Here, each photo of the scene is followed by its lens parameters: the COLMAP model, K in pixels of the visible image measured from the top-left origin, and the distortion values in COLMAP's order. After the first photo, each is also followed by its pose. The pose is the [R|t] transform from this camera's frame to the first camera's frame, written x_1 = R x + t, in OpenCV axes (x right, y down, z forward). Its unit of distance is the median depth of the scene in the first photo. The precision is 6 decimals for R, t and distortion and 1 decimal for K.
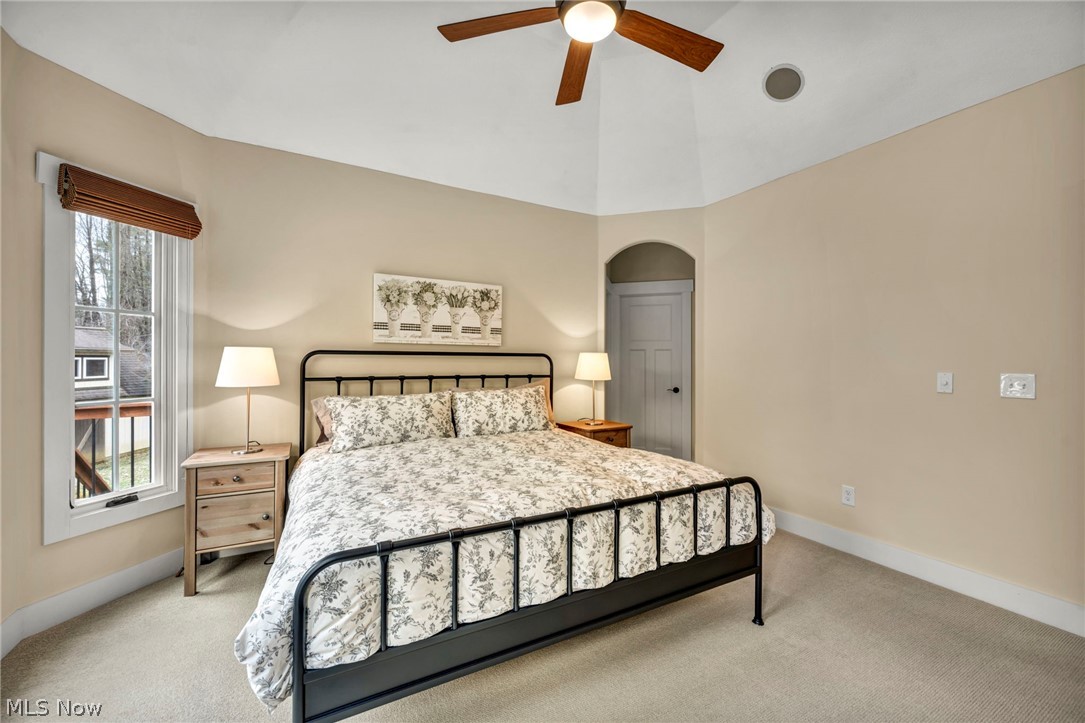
lens RADIAL K [[419.1, 0, 542.3], [0, 419.1, 363.6], [0, 0, 1]] dist [-0.004032, -0.000319]
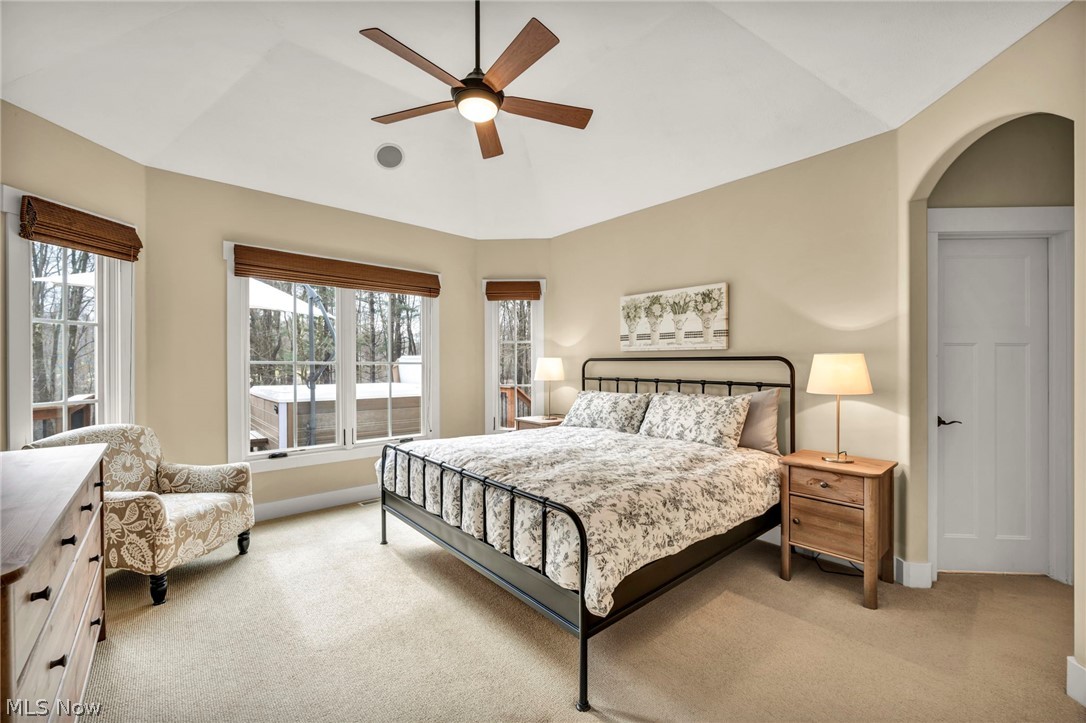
lens RADIAL K [[447.2, 0, 543.8], [0, 447.2, 362.1], [0, 0, 1]] dist [0.000759, -0.000017]
pose [[0.222936, -0.010427, -0.974777, 0.818214], [-0.009919, 0.999867, -0.012964, 0.002227], [0.974783, 0.012559, 0.222803, 0.443028]]
